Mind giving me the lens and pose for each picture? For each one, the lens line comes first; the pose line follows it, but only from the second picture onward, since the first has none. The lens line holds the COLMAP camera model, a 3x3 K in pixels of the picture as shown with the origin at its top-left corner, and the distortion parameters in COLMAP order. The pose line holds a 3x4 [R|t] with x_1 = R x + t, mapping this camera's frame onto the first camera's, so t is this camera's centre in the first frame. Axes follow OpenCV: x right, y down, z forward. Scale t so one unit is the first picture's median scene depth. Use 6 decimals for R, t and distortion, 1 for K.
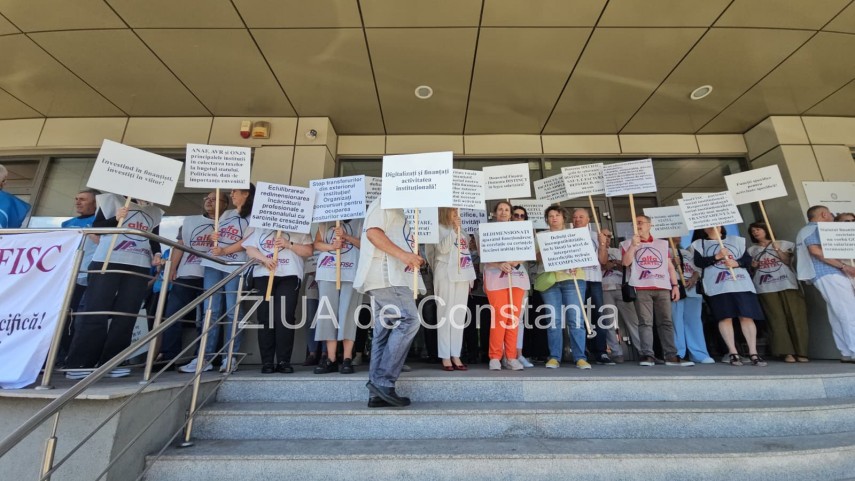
lens RADIAL K [[338.9, 0, 430.8], [0, 338.9, 243.7], [0, 0, 1]] dist [-0.004812, 0.001011]
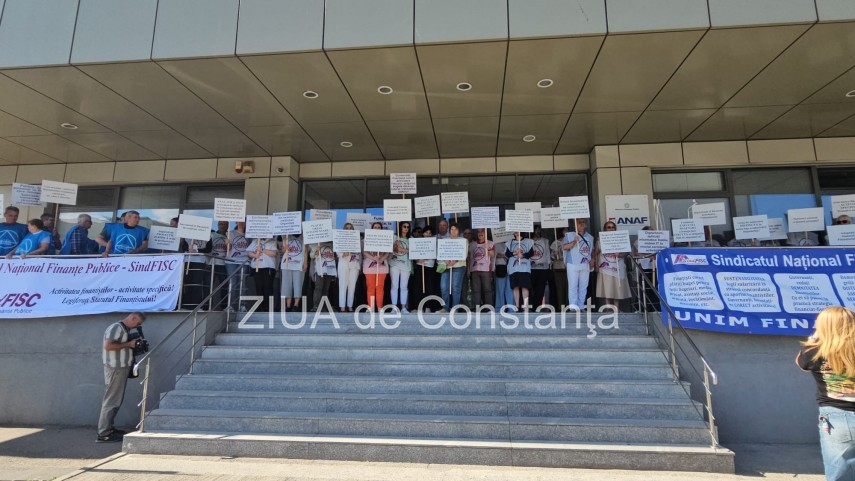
lens RADIAL K [[424.7, 0, 426.6], [0, 424.7, 246.1], [0, 0, 1]] dist [0.003391, -0.000073]
pose [[0.994649, -0.010832, -0.102738, 0.645295], [0.021916, 0.993976, 0.107384, -0.224256], [0.100956, -0.109061, 0.988895, -1.117865]]
